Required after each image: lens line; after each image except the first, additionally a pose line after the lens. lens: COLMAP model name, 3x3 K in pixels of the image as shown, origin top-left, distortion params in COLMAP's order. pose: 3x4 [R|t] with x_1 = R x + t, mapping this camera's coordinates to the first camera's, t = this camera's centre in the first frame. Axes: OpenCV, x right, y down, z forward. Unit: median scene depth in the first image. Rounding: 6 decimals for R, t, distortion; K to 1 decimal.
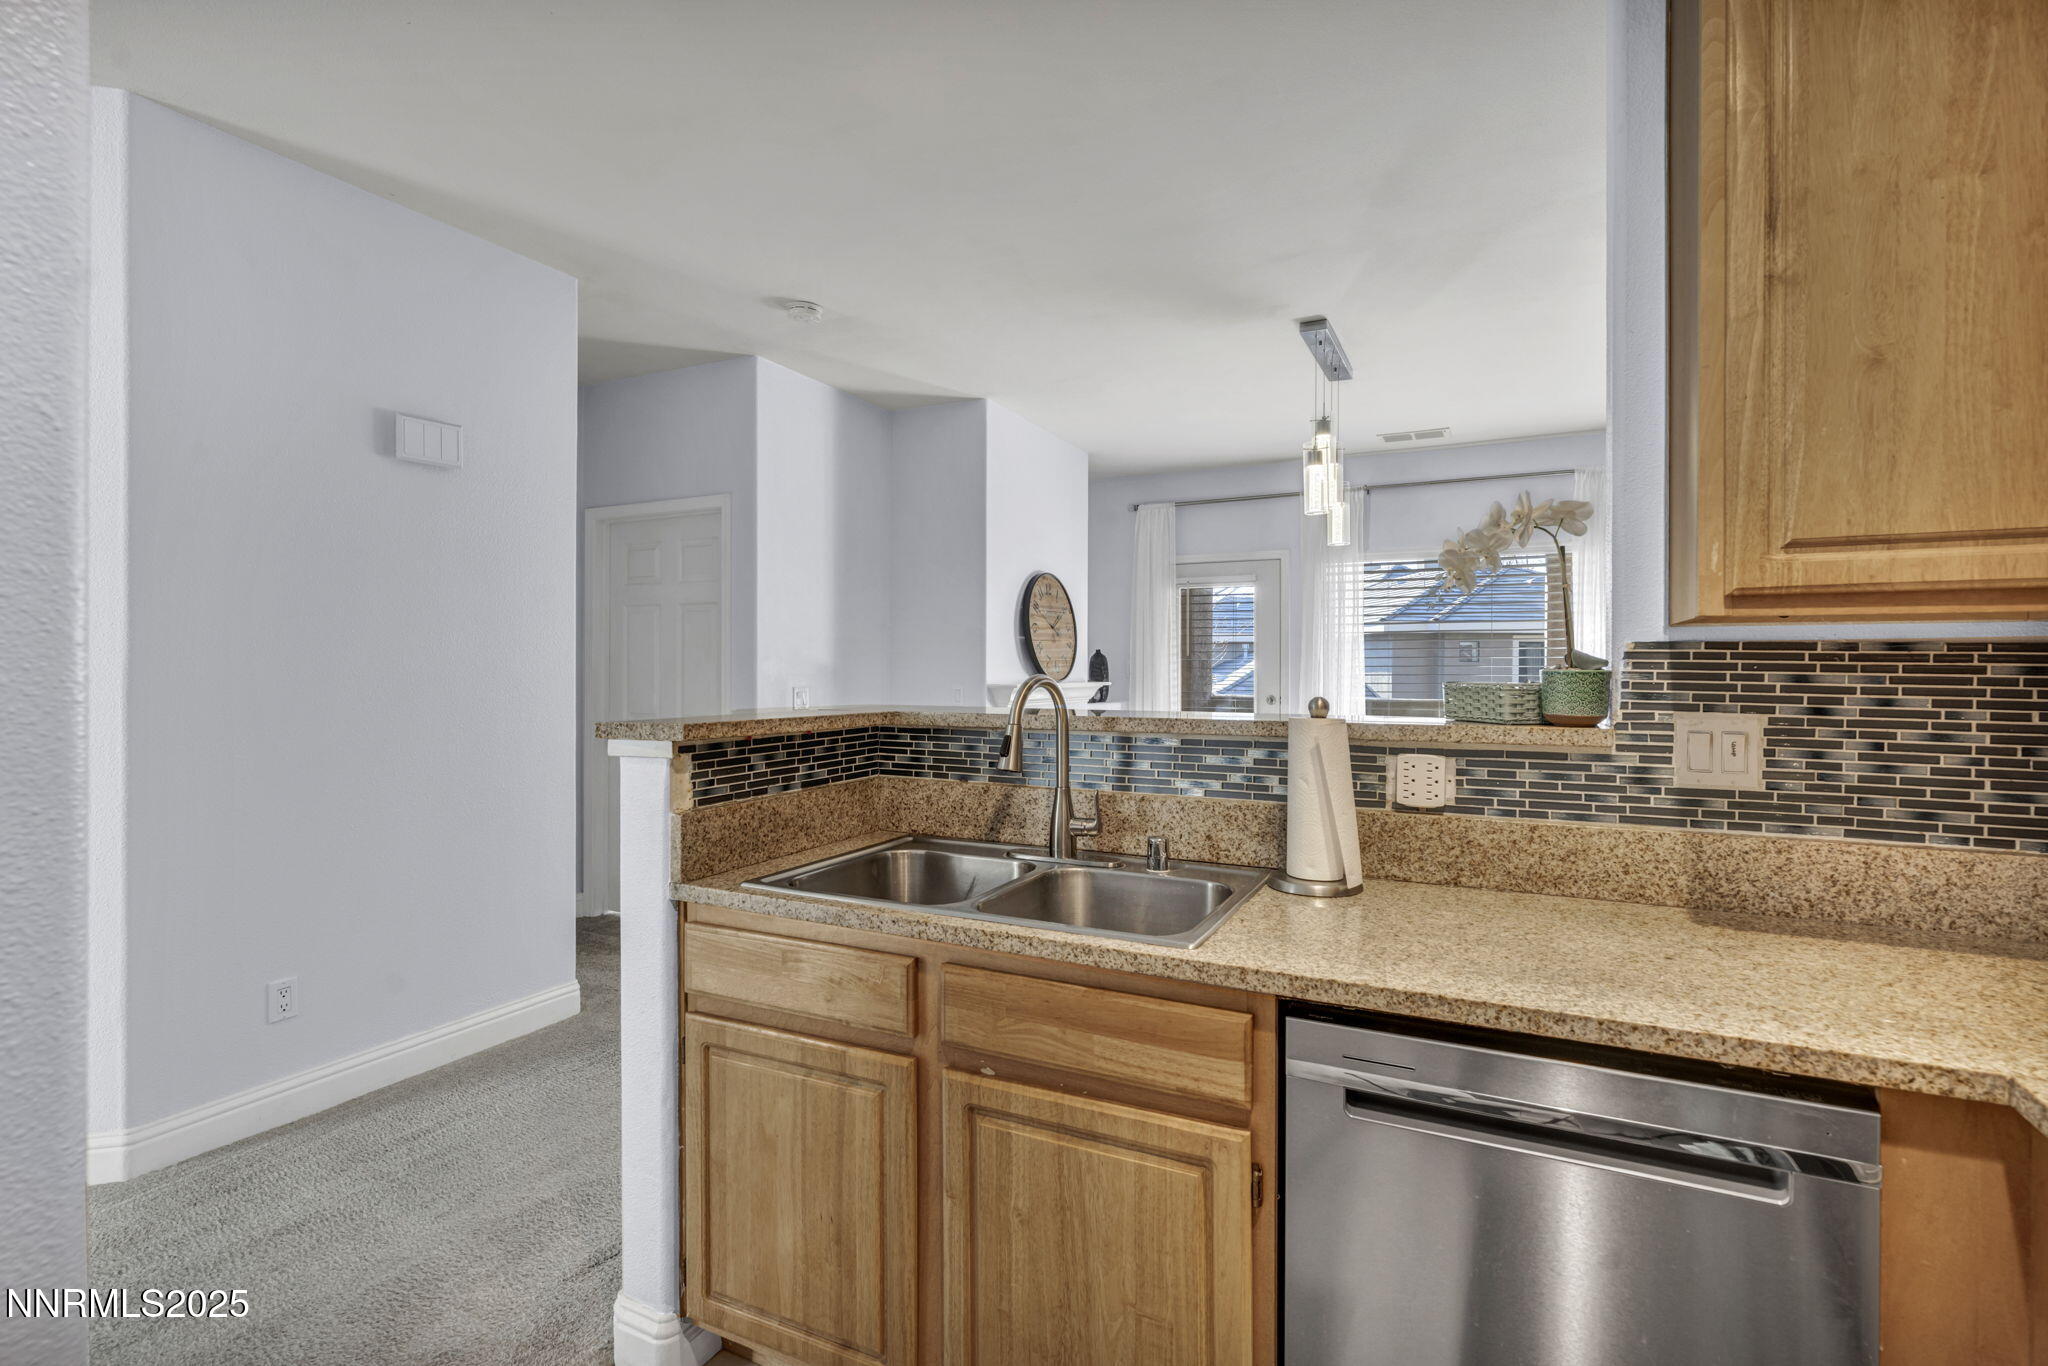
lens RADIAL K [[954.5, 0, 1021.2], [0, 954.5, 665.8], [0, 0, 1]] dist [-0.003082, -0.001477]
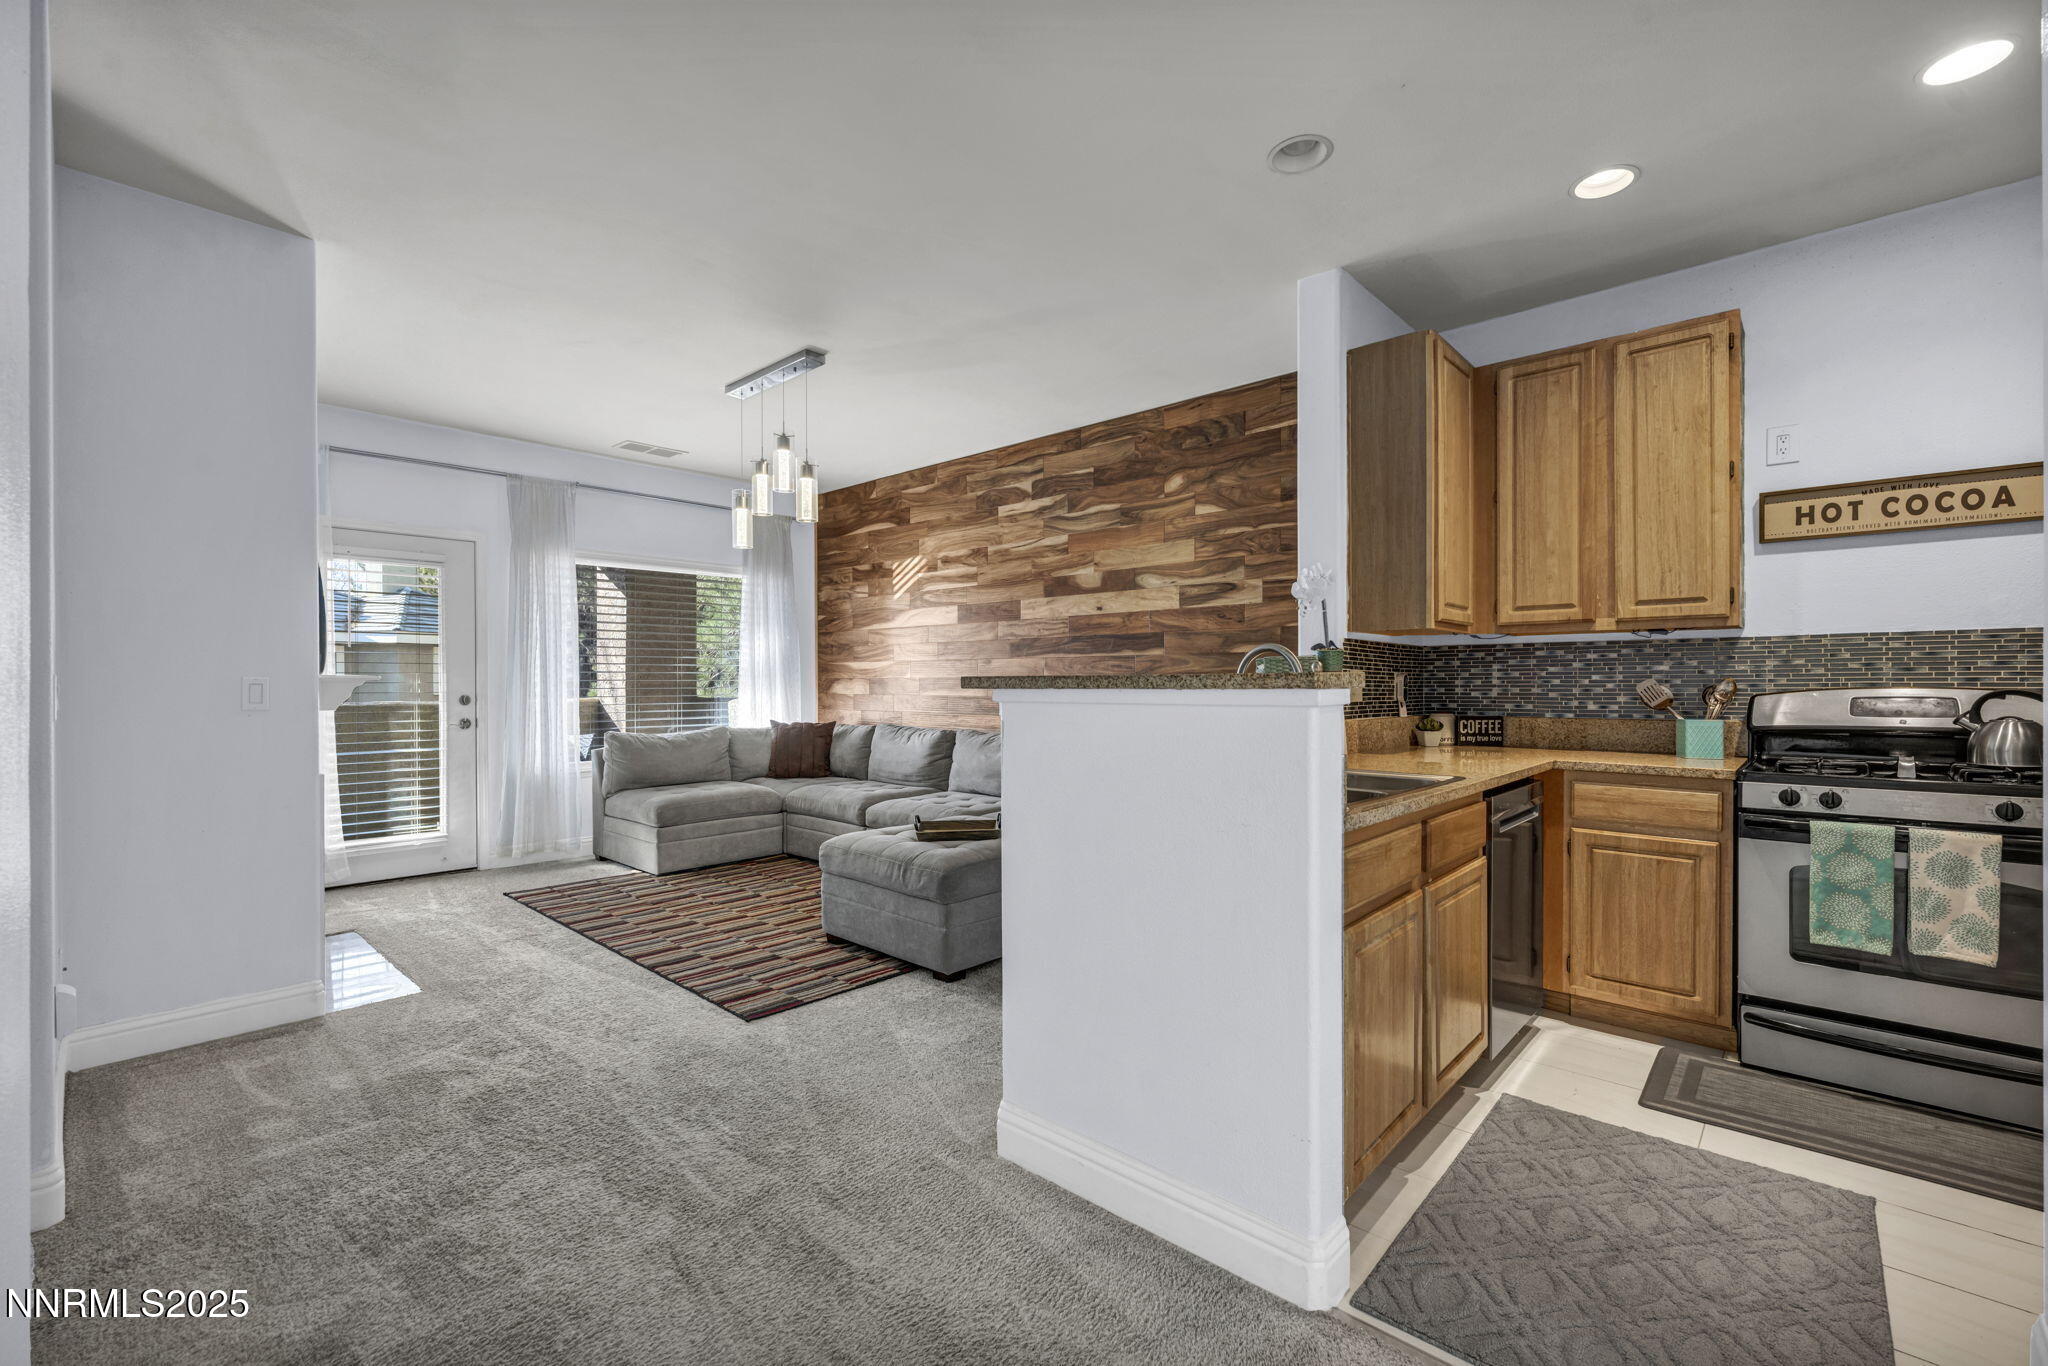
lens RADIAL K [[870.5, 0, 1030.0], [0, 870.5, 685.8], [0, 0, 1]] dist [-0.001798, 0.000862]
pose [[0.276083, -0.005748, 0.961117, -1.486819], [-0.000139, 0.999982, 0.006020, 0.072653], [-0.961134, -0.001795, 0.276077, 1.115536]]
